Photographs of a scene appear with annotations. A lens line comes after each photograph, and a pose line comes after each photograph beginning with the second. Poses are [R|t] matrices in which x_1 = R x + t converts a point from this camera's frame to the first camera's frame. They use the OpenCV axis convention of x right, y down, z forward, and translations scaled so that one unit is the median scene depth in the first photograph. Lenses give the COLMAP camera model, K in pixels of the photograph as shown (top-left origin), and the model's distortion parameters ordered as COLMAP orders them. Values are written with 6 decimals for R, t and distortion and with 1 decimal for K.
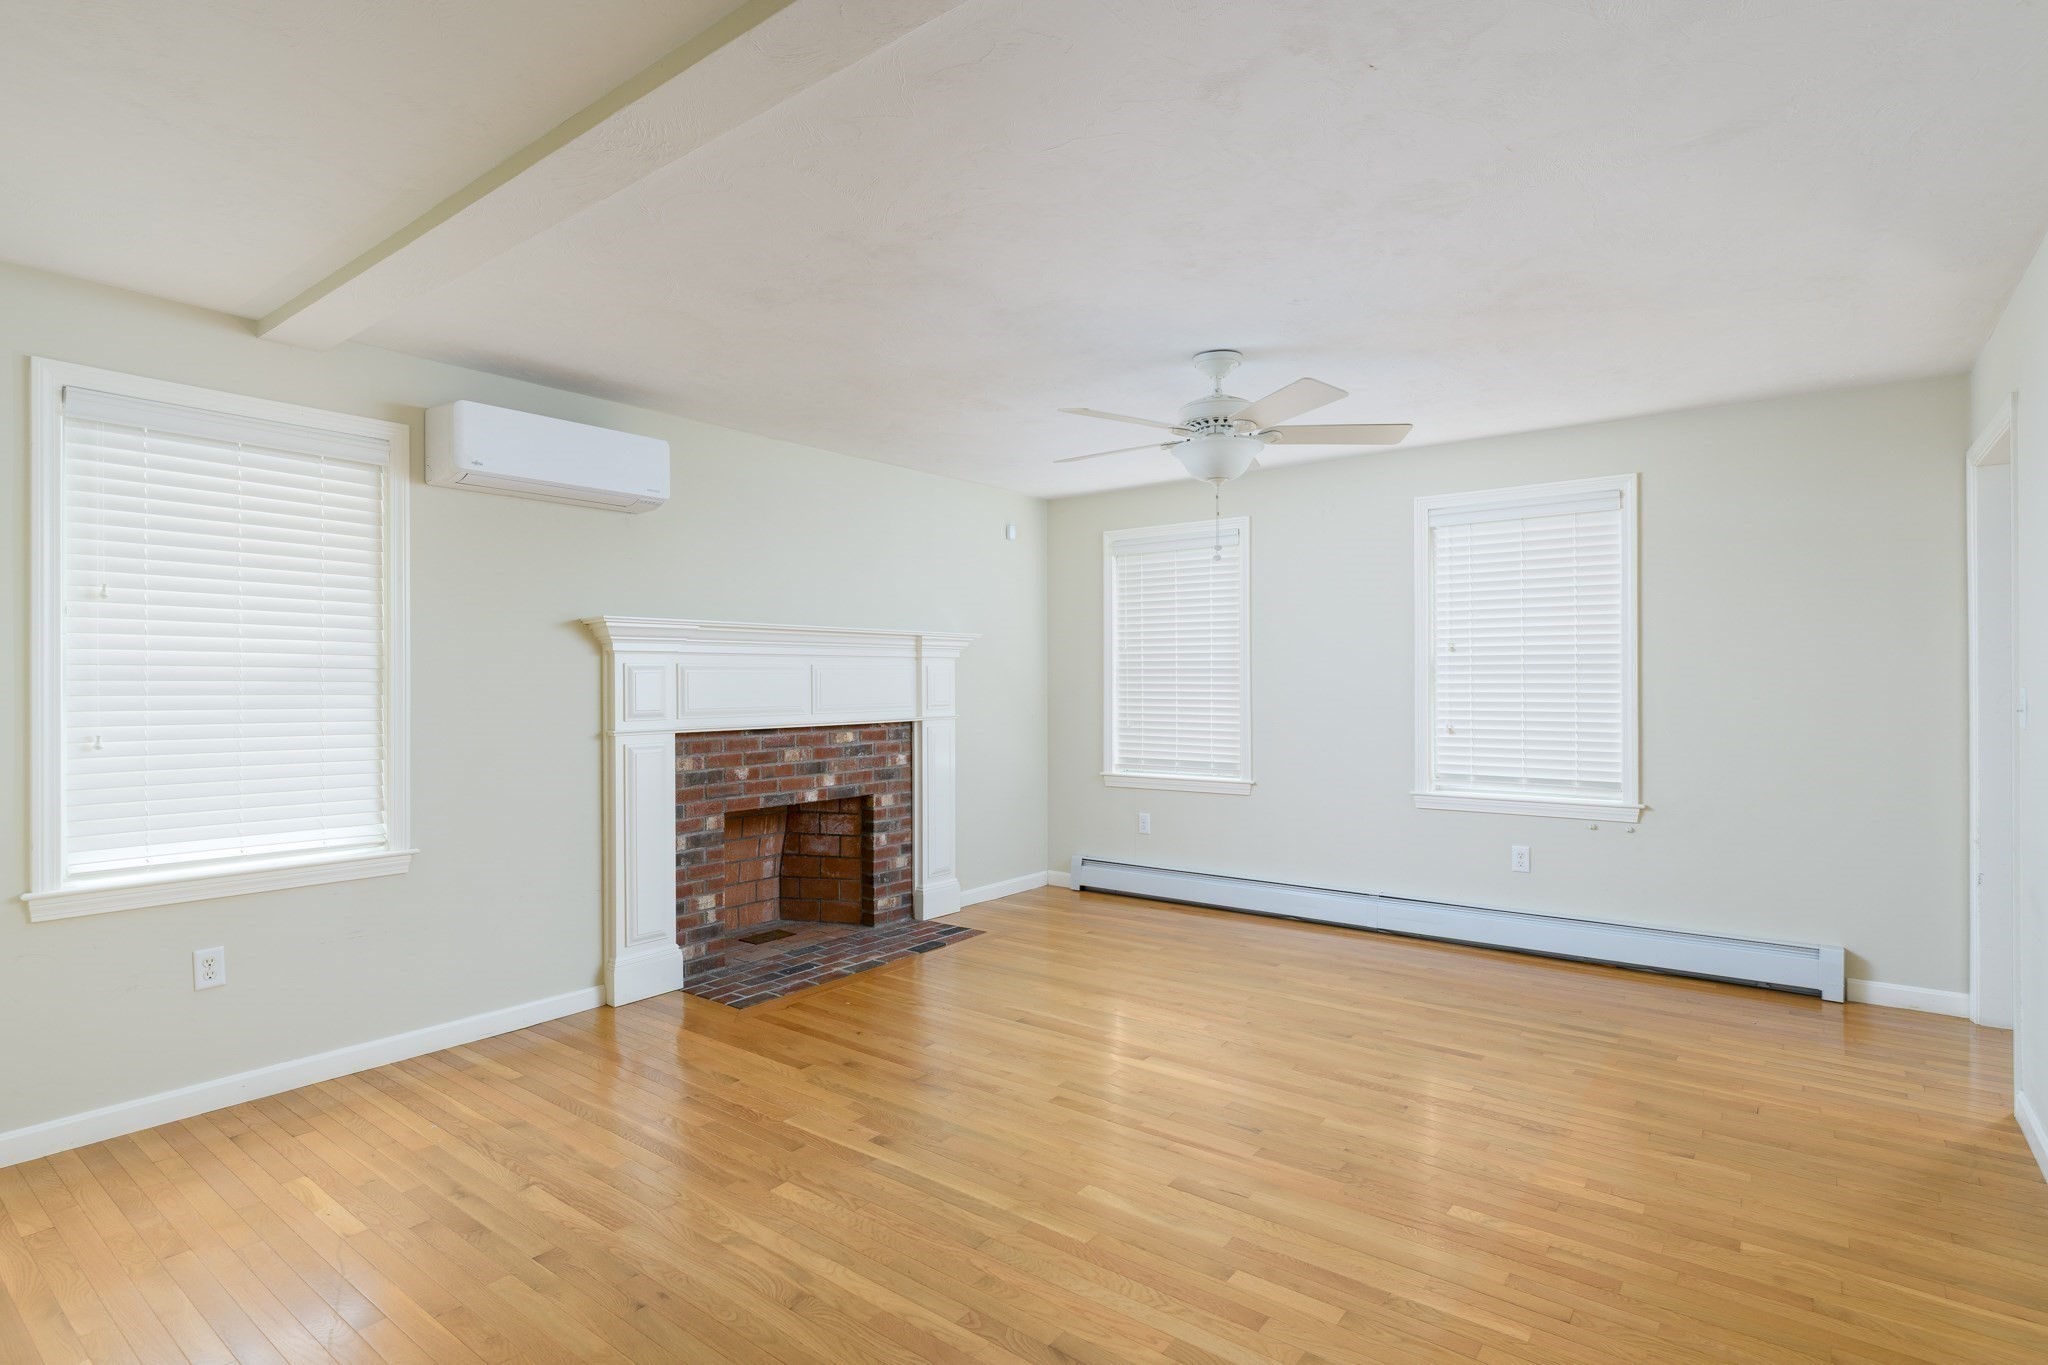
lens RADIAL K [[1020.2, 0, 1024.0], [0, 1020.2, 682.5], [0, 0, 1]] dist [-0.000056, -0.000150]
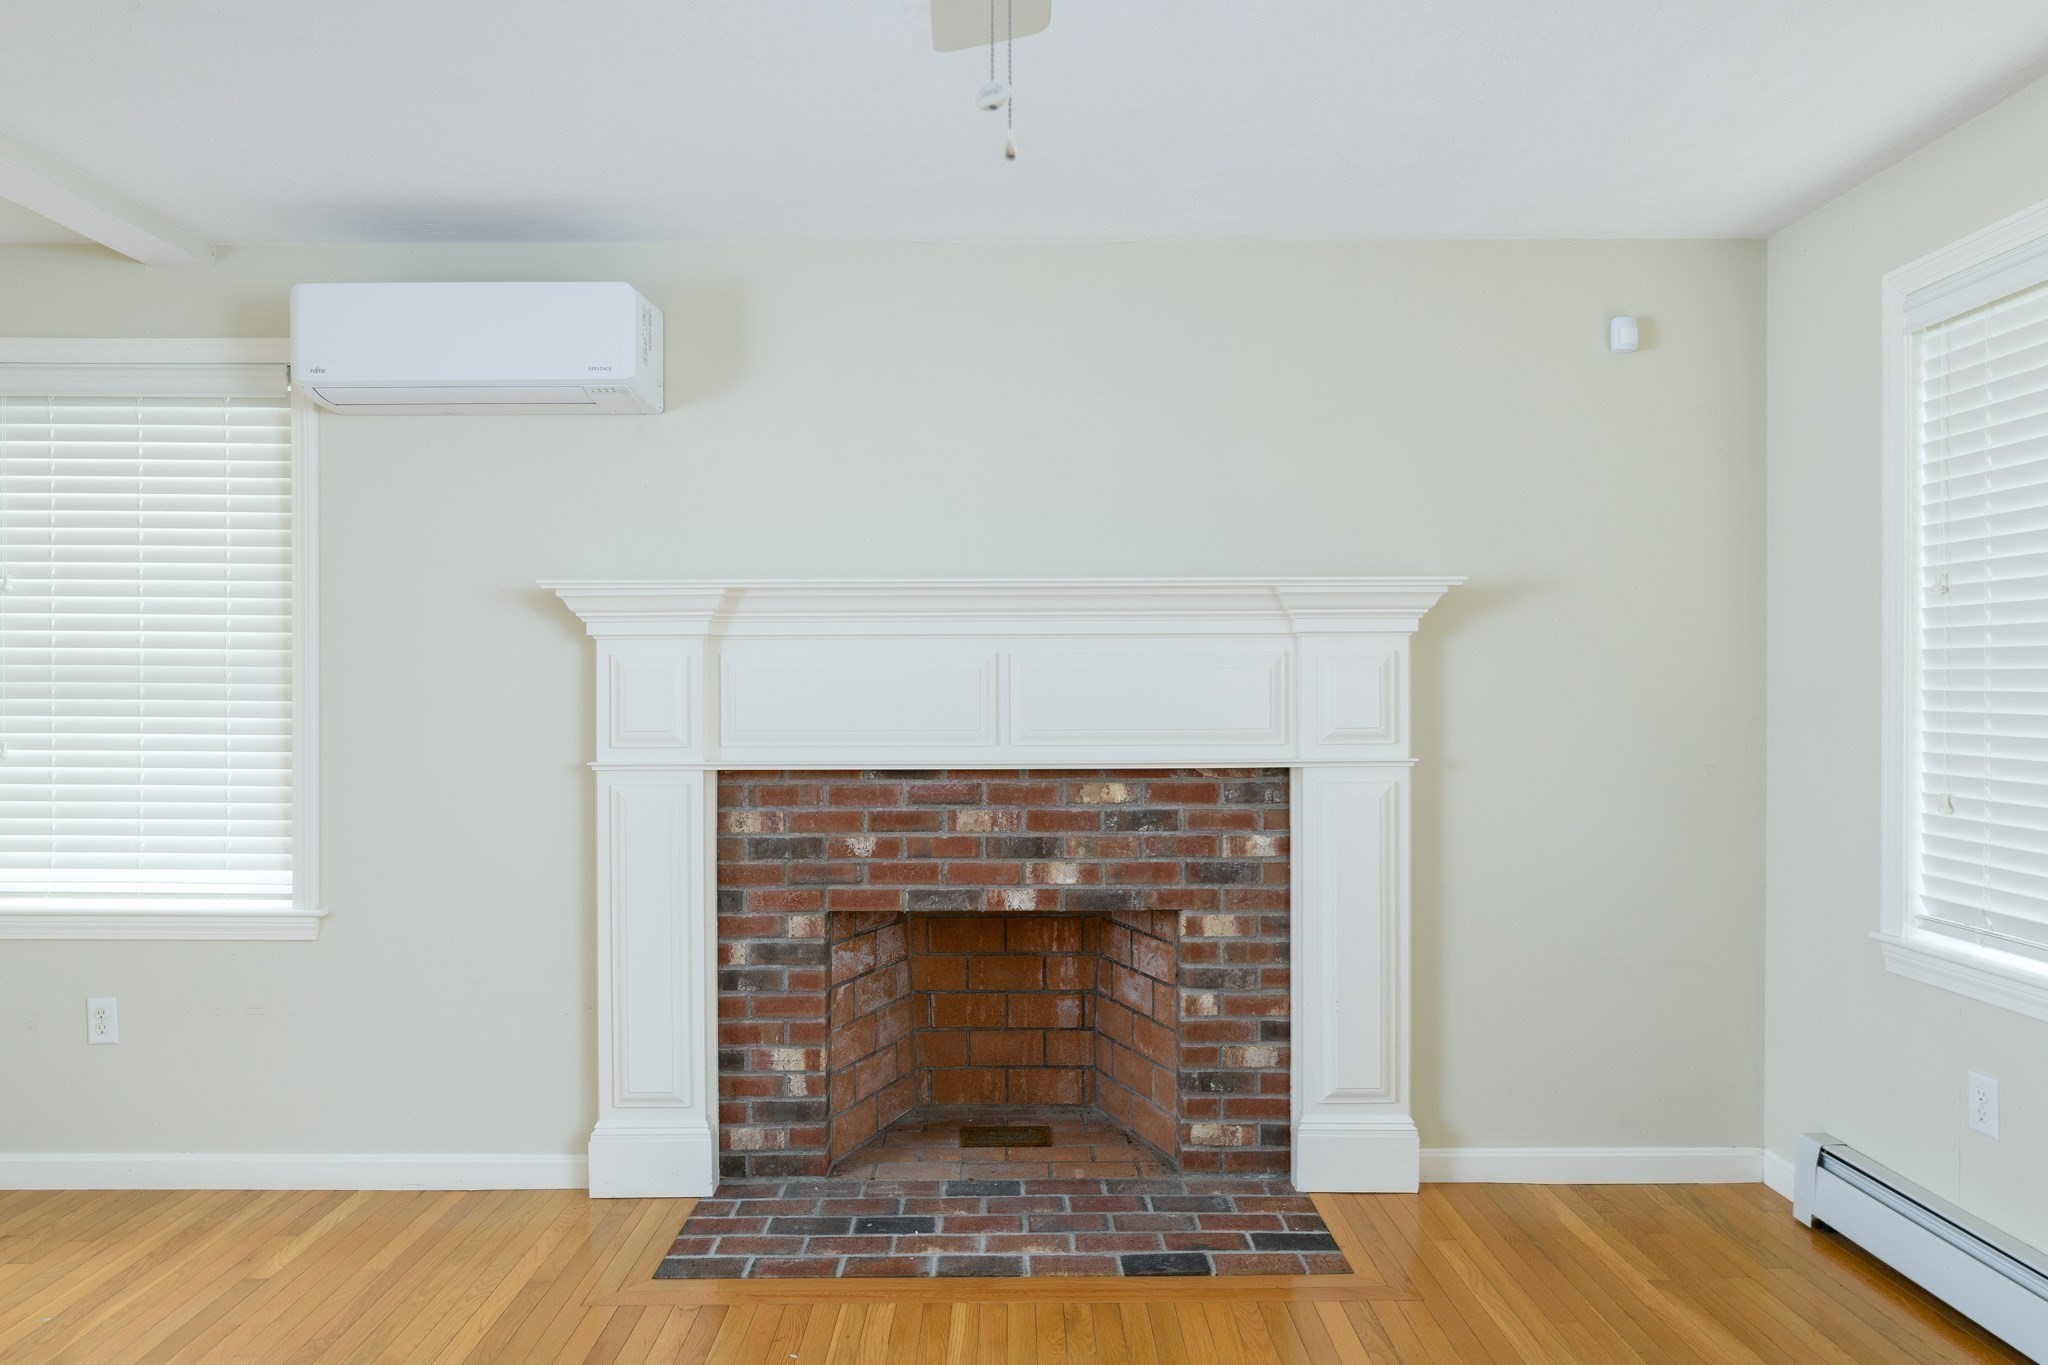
lens RADIAL K [[1222.1, 0, 1021.8], [0, 1222.1, 694.5], [0, 0, 1]] dist [-0.001451, -0.000335]
pose [[0.613433, 0.007848, -0.789708, 0.306423], [-0.001433, 0.999960, 0.008824, -0.001287], [0.789745, -0.004281, 0.613420, 0.635713]]
